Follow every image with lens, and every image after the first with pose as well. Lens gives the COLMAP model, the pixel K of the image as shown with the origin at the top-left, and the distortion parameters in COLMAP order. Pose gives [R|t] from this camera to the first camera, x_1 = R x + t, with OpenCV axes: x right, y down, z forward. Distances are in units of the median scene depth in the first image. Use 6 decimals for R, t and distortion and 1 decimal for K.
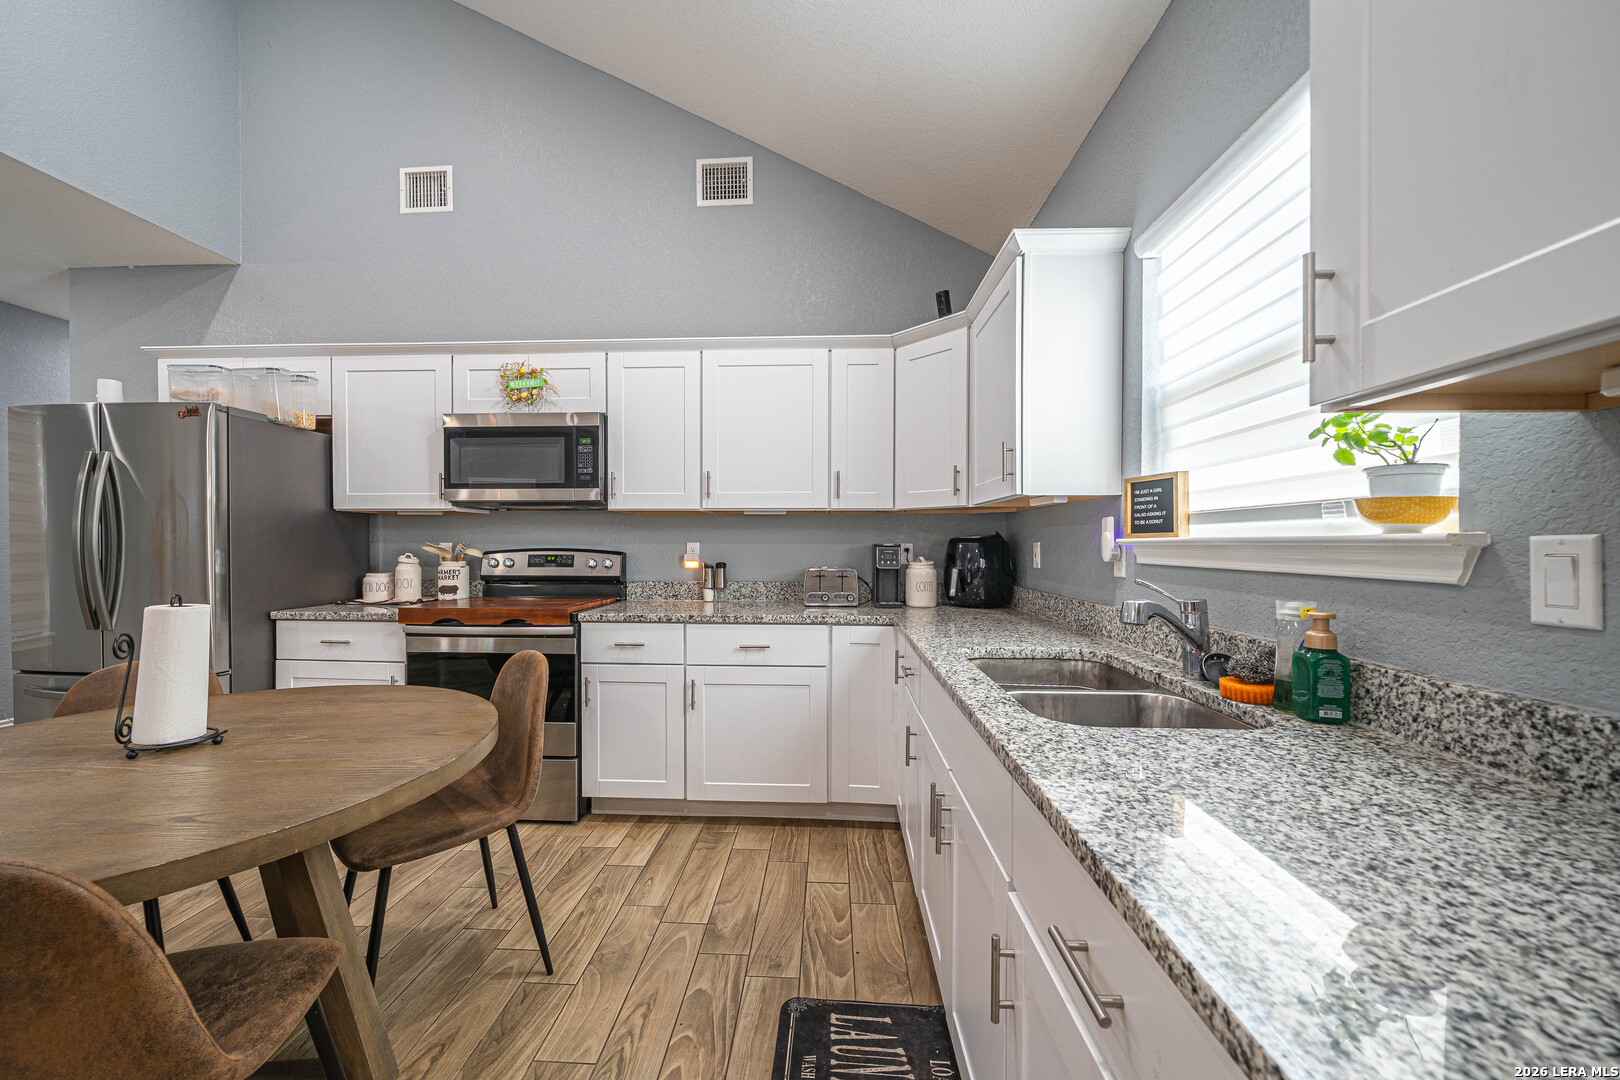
lens RADIAL K [[599.2, 0, 796.1], [0, 599.2, 550.8], [0, 0, 1]] dist [-0.000998, -0.000082]
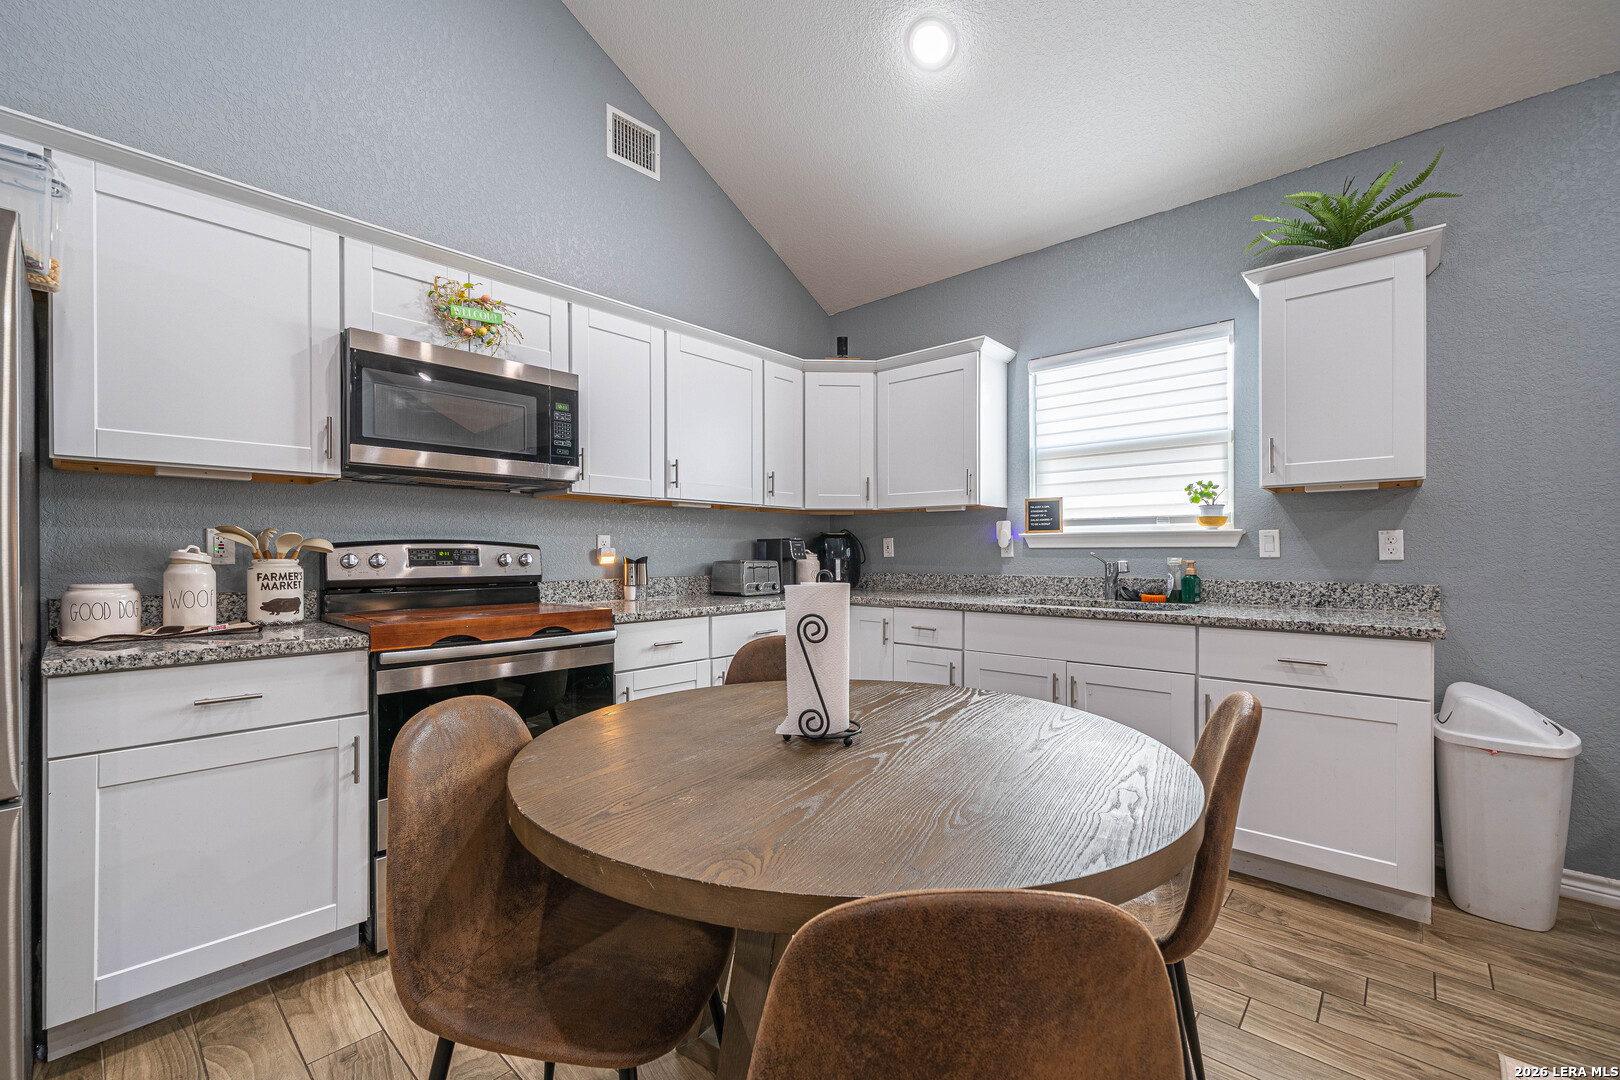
lens RADIAL K [[675.0, 0, 801.4], [0, 675.0, 552.6], [0, 0, 1]] dist [-0.000563, 0.000923]
pose [[0.629913, -0.003560, 0.776657, -0.849459], [0.011833, 0.999917, -0.005013, 0.022708], [-0.776575, 0.012348, 0.629903, 0.171342]]
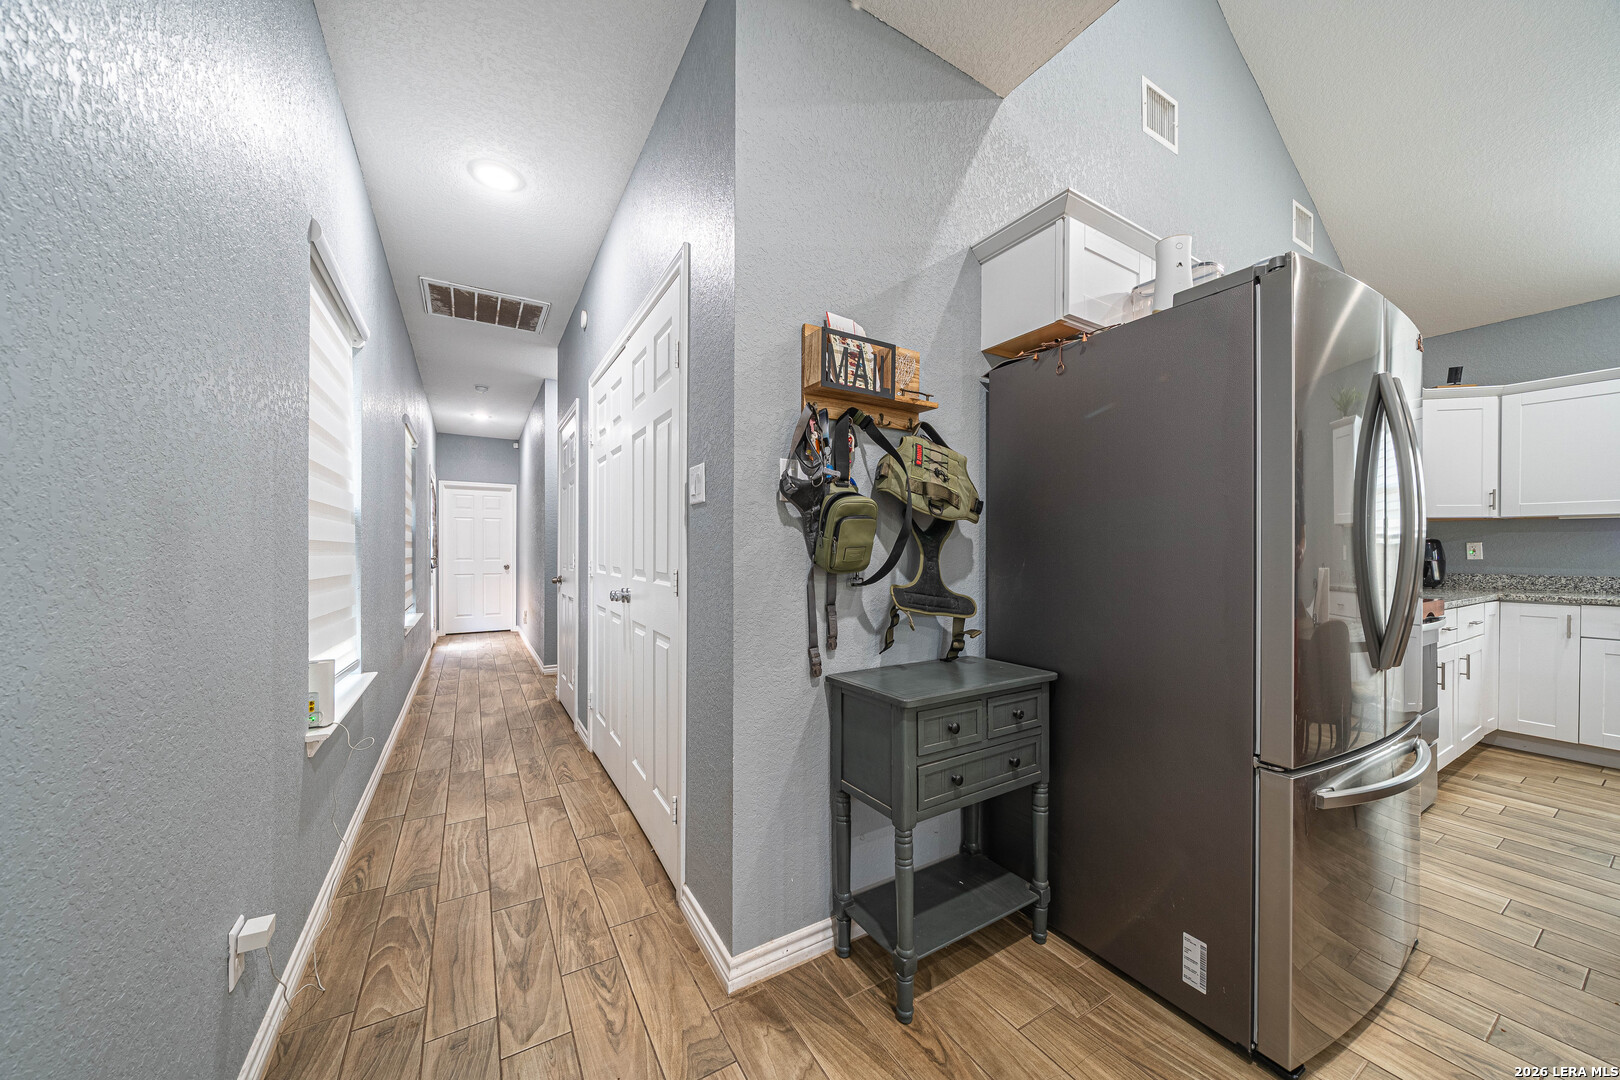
lens RADIAL K [[559.1, 0, 808.0], [0, 559.1, 552.6], [0, 0, 1]] dist [-0.000598, -0.000099]
pose [[0.822384, -0.000265, 0.568932, -1.677552], [0.004948, 0.999965, -0.006686, 0.011438], [-0.568911, 0.008314, 0.822357, 0.736751]]
